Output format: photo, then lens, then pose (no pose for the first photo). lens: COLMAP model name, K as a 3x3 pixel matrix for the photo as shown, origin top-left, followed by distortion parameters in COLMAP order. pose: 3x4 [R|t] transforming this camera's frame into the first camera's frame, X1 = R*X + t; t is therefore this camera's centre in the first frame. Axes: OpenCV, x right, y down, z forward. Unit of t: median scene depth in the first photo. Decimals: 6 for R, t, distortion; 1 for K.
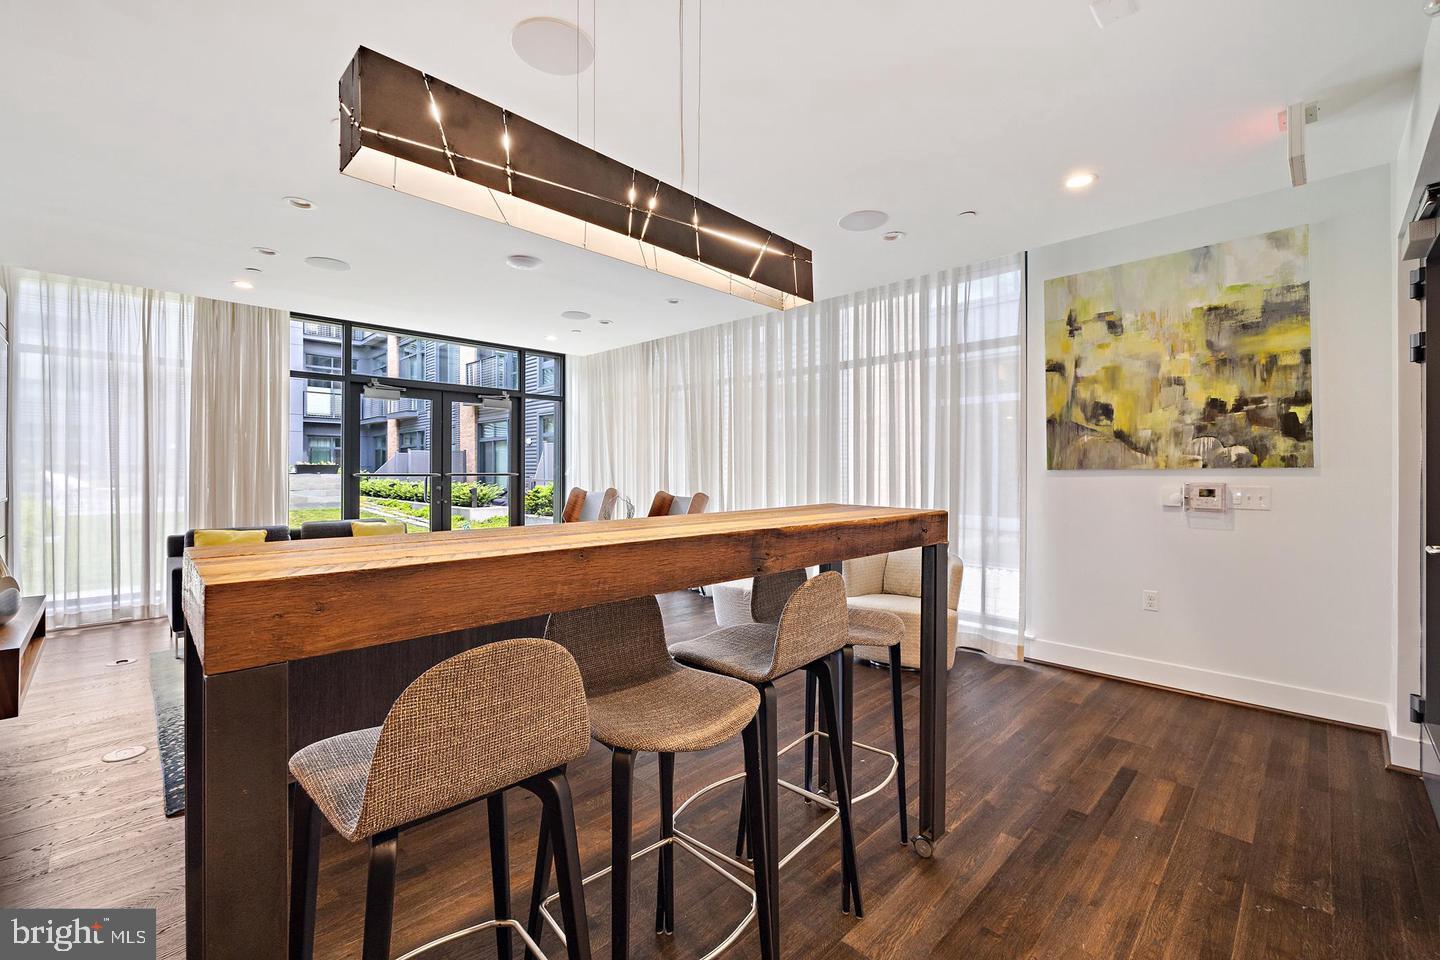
lens RADIAL K [[614.7, 0, 718.3], [0, 614.7, 476.8], [0, 0, 1]] dist [-0.003178, 0.000645]
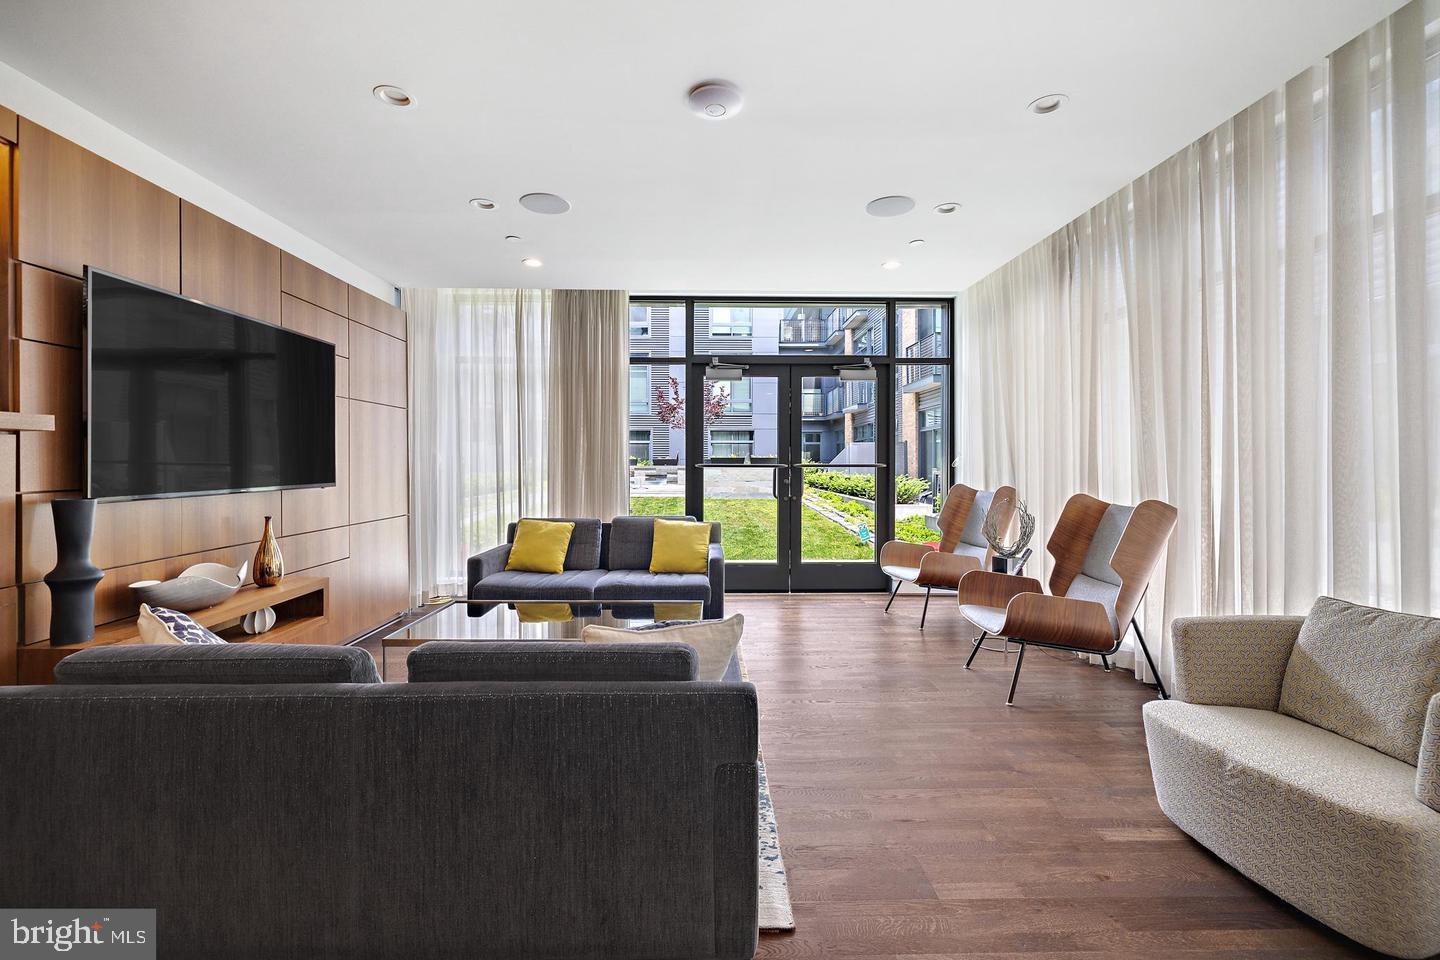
lens RADIAL K [[614.7, 0, 715.5], [0, 614.7, 473.0], [0, 0, 1]] dist [-0.003178, 0.000645]
pose [[0.718781, 0.007306, -0.695198, 0.050339], [-0.005056, 0.999973, 0.005282, 0.002204], [0.695218, -0.000282, 0.718799, 0.287840]]
